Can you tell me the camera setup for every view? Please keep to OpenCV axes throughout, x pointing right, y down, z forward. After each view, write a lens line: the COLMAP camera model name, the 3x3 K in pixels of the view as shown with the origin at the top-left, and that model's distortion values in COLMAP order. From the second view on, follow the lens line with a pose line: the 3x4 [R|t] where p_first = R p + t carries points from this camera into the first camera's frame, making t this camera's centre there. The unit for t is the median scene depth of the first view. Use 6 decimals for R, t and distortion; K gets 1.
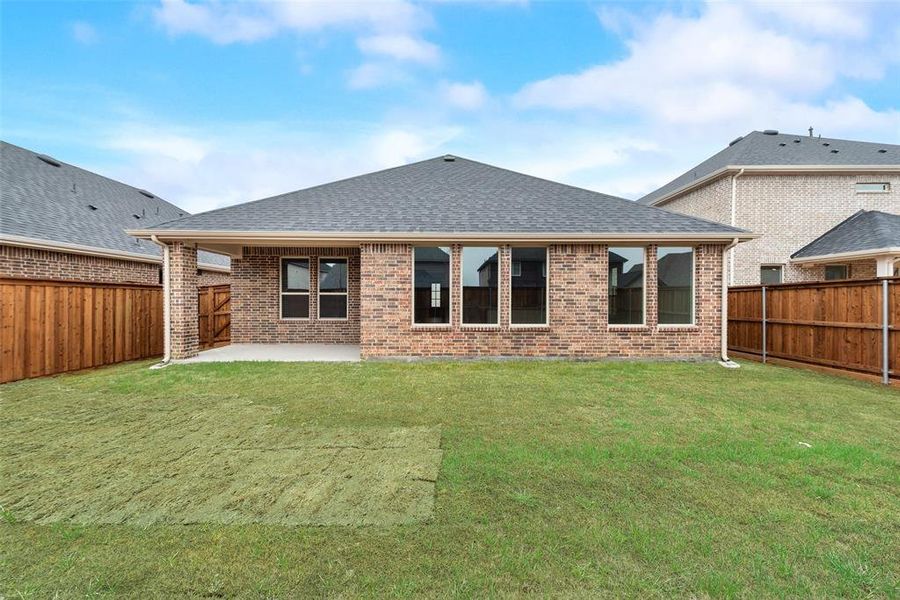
lens RADIAL K [[349.5, 0, 452.5], [0, 349.5, 303.2], [0, 0, 1]] dist [0.002072, -0.000058]
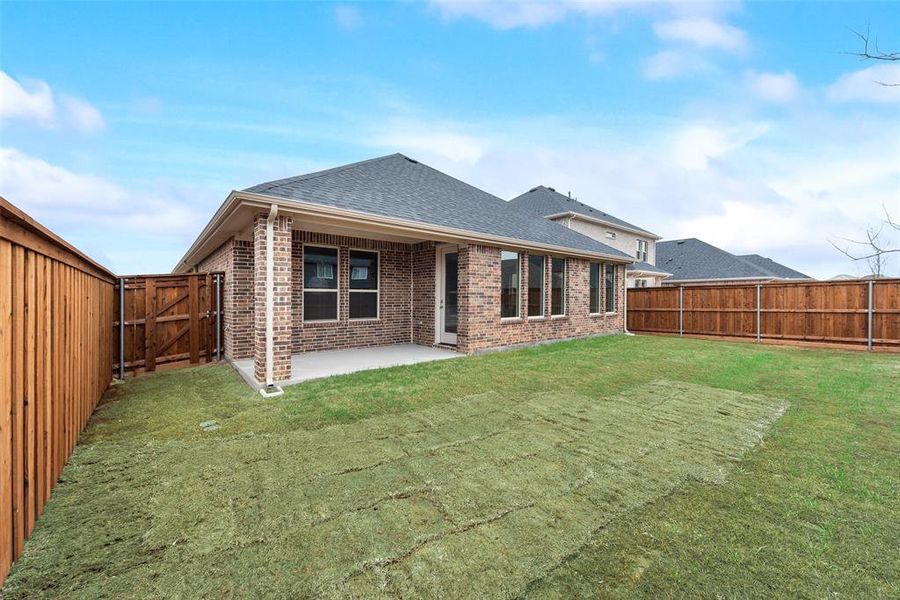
lens RADIAL K [[349.5, 0, 452.5], [0, 349.5, 303.2], [0, 0, 1]] dist [0.002072, -0.000058]
pose [[0.770662, -0.011584, 0.637138, -0.961526], [0.011673, 0.999924, 0.004060, 0.003966], [-0.637137, 0.004309, 0.770739, 0.222786]]
